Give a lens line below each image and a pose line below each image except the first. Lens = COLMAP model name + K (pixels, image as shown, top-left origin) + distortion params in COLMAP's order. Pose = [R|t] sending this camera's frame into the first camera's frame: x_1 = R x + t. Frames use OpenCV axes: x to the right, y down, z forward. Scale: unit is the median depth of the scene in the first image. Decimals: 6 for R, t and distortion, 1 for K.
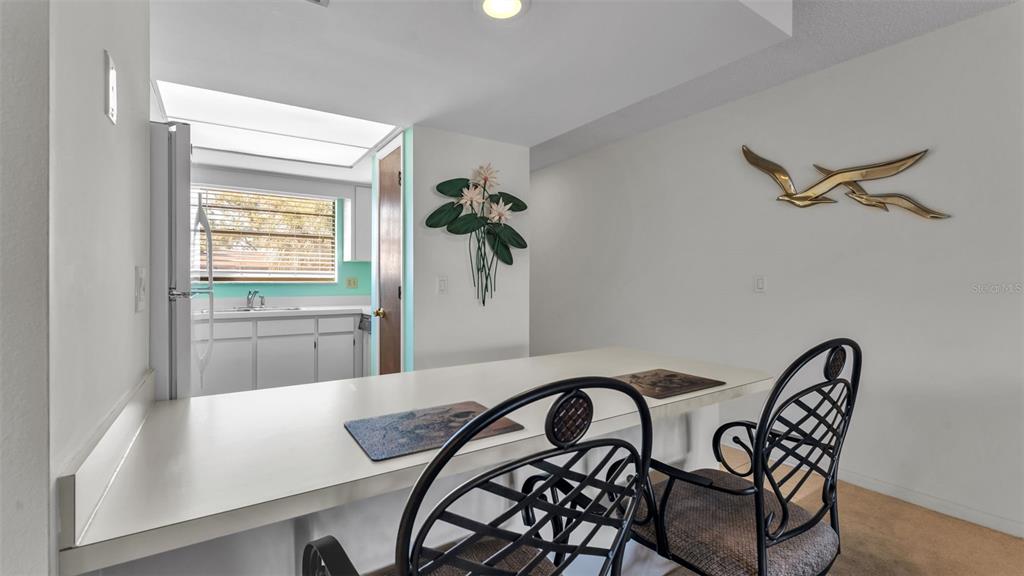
lens RADIAL K [[449.5, 0, 506.3], [0, 449.5, 276.6], [0, 0, 1]] dist [-0.007914, 0.000094]
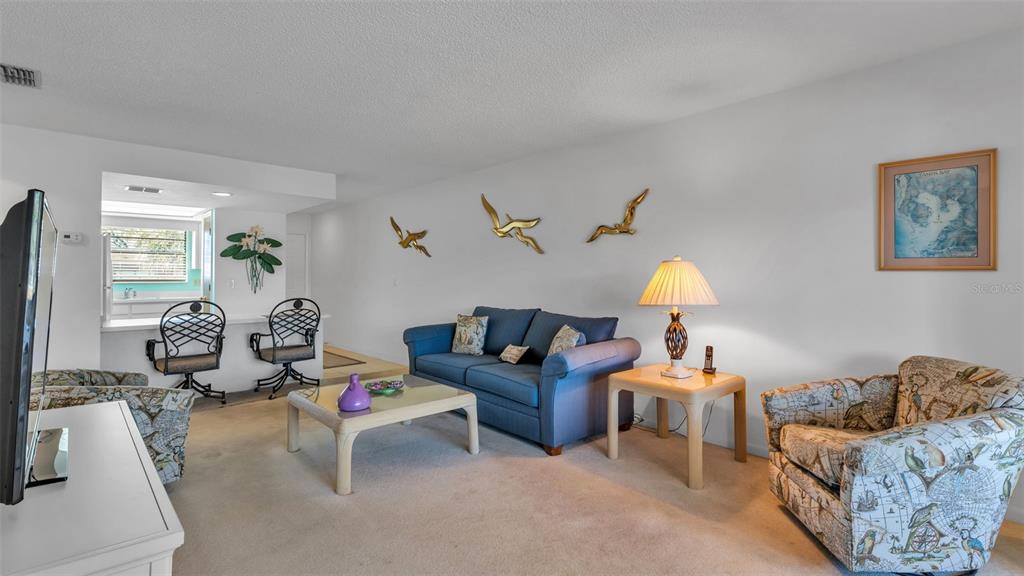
lens RADIAL K [[449.5, 0, 506.3], [0, 449.5, 276.6], [0, 0, 1]] dist [-0.007914, 0.000094]
pose [[0.981855, 0.007794, 0.189473, 0.690838], [-0.007722, 0.999970, -0.001118, -0.019792], [-0.189476, -0.000365, 0.981885, -1.241682]]
